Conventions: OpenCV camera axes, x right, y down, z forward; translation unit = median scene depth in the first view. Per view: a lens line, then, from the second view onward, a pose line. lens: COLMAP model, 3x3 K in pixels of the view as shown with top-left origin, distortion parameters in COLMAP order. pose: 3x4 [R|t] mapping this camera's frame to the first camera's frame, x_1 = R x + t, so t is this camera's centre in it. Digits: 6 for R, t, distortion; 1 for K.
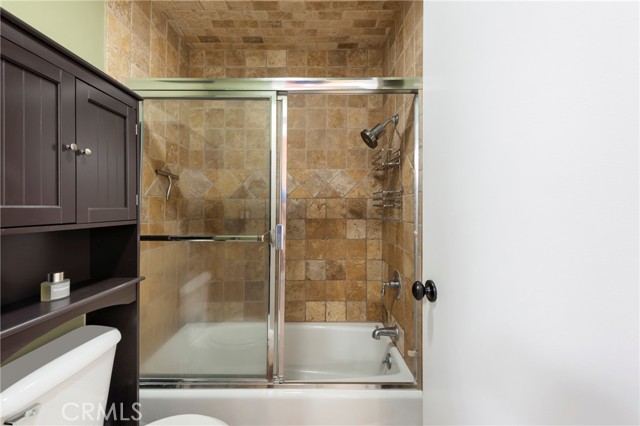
lens RADIAL K [[252.1, 0, 316.0], [0, 252.1, 210.0], [0, 0, 1]] dist [0.008962, -0.002097]
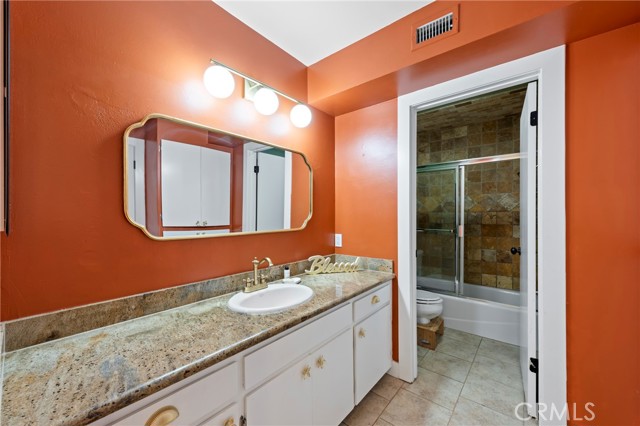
lens RADIAL K [[252.1, 0, 308.5], [0, 252.1, 213.8], [0, 0, 1]] dist [0.008962, -0.002097]
pose [[0.743075, -0.005675, -0.669184, 0.230814], [0.006298, 0.999979, -0.001488, -0.038021], [0.669179, -0.003109, 0.743095, -1.015100]]
